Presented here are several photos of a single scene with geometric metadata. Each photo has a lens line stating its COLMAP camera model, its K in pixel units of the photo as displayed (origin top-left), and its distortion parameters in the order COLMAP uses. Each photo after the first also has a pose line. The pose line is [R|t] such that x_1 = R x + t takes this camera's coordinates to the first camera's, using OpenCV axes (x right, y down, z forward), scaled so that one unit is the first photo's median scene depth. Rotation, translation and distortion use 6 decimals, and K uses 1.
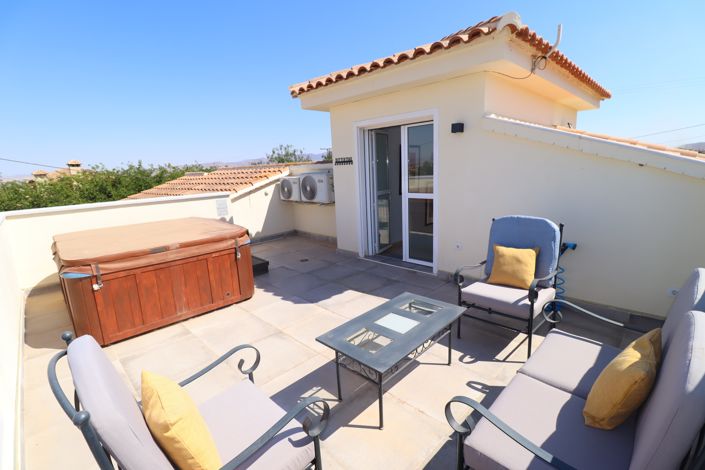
lens RADIAL K [[324.3, 0, 355.9], [0, 324.3, 232.6], [0, 0, 1]] dist [-0.021652, -0.000298]
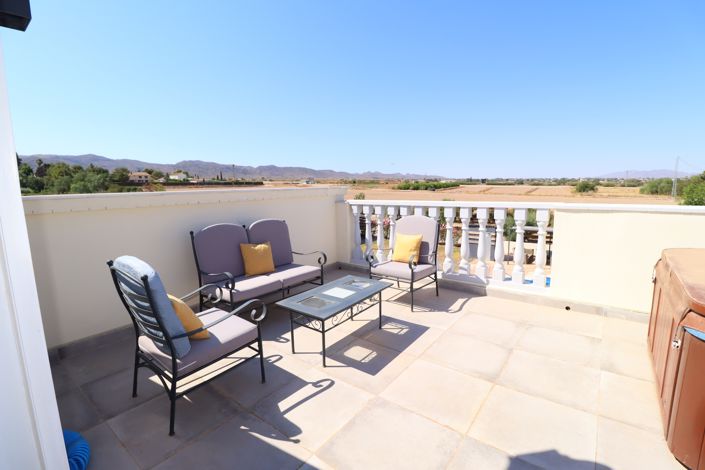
lens RADIAL K [[324.3, 0, 355.9], [0, 324.3, 232.6], [0, 0, 1]] dist [-0.021652, -0.000298]
pose [[-0.990398, 0.080724, -0.112234, 0.115746], [0.037791, 0.938983, 0.341880, -0.242103], [0.132983, 0.334356, -0.933018, 1.316446]]
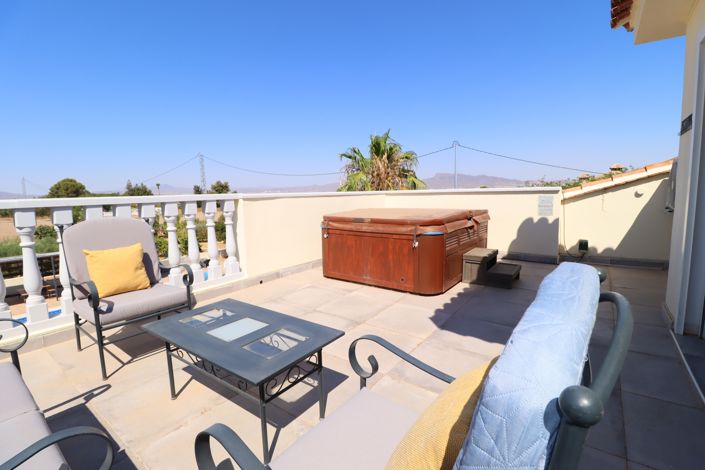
lens RADIAL K [[324.3, 0, 355.9], [0, 324.3, 232.6], [0, 0, 1]] dist [-0.021652, -0.000298]
pose [[0.141125, 0.164069, -0.976302, 0.539929], [-0.178140, 0.974283, 0.137980, -0.062848], [0.973833, 0.154446, 0.166723, 0.679127]]
